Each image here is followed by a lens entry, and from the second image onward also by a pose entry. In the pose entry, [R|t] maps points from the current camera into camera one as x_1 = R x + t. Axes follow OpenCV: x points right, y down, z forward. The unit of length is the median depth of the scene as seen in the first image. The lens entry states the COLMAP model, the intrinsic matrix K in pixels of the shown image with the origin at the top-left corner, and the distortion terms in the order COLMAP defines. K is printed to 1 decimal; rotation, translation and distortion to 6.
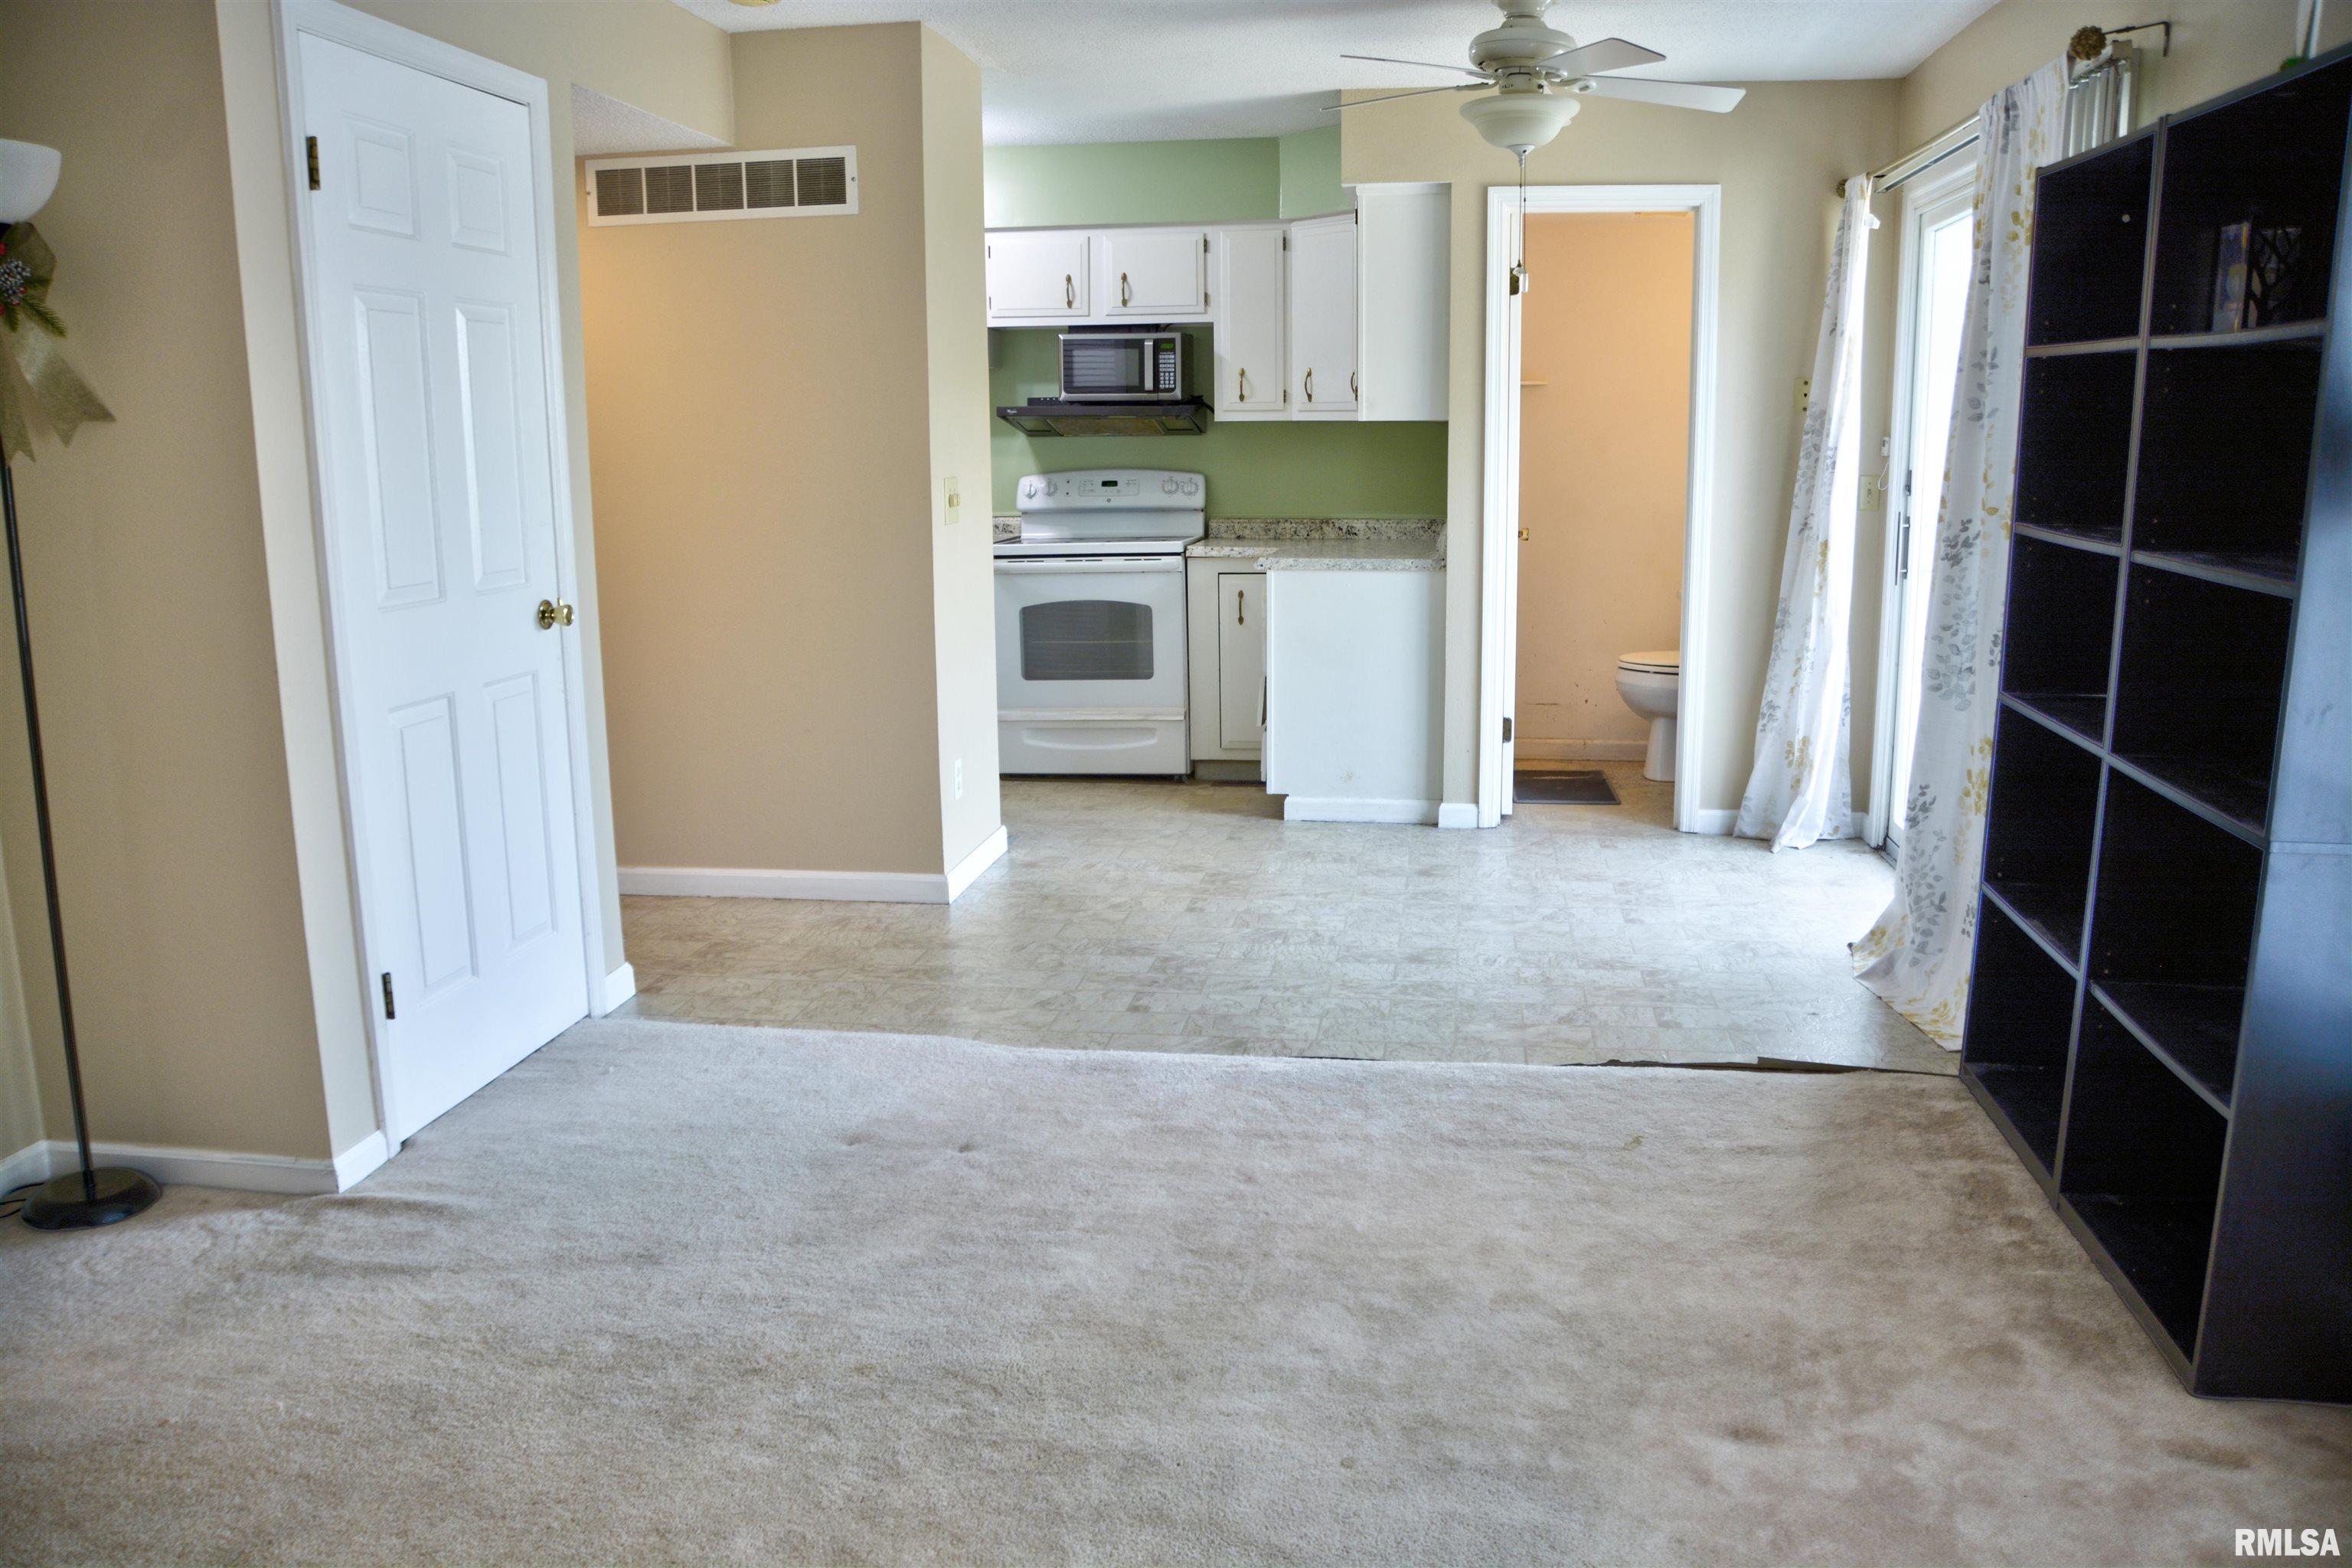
lens RADIAL K [[1852.8, 0, 1173.5], [0, 1852.8, 790.8], [0, 0, 1]] dist [-0.073461, -0.000124]
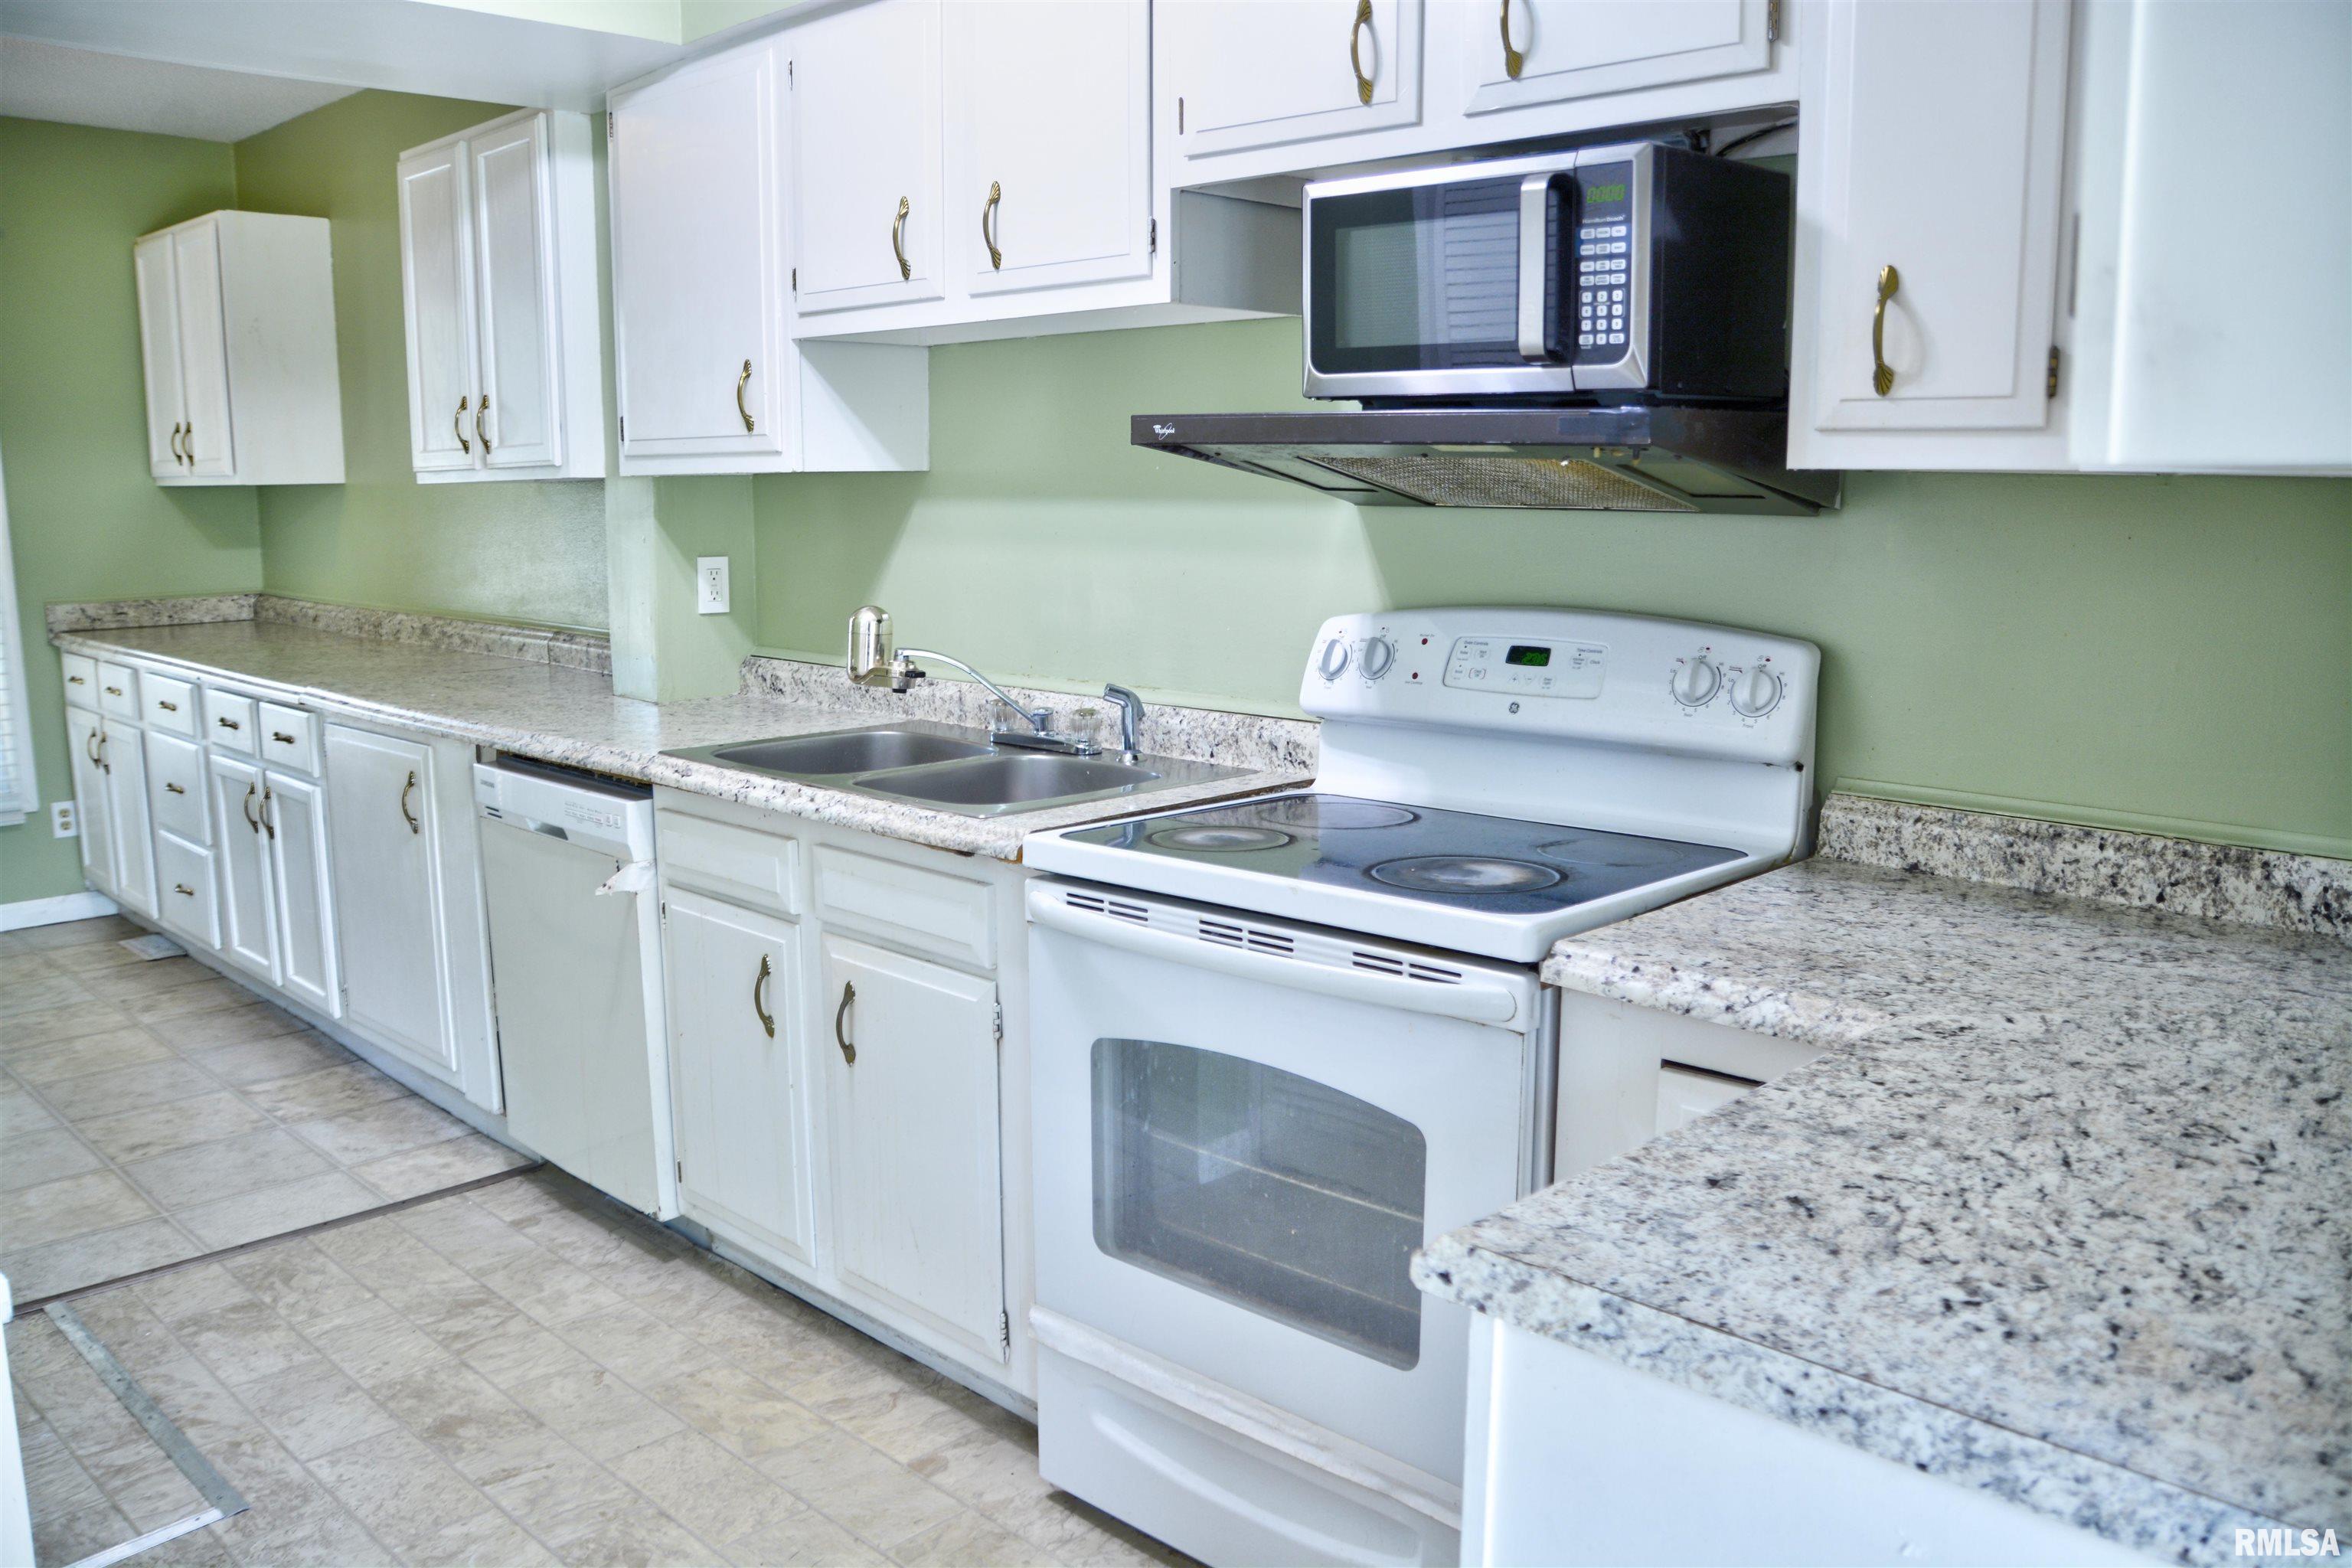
lens RADIAL K [[1852.8, 0, 1177.9], [0, 1852.8, 776.4], [0, 0, 1]] dist [-0.073461, -0.000124]
pose [[0.818587, 0.100816, -0.565466, 0.102458], [-0.116859, 0.993117, 0.007893, -0.141788], [0.562370, 0.059619, 0.824734, 0.705553]]
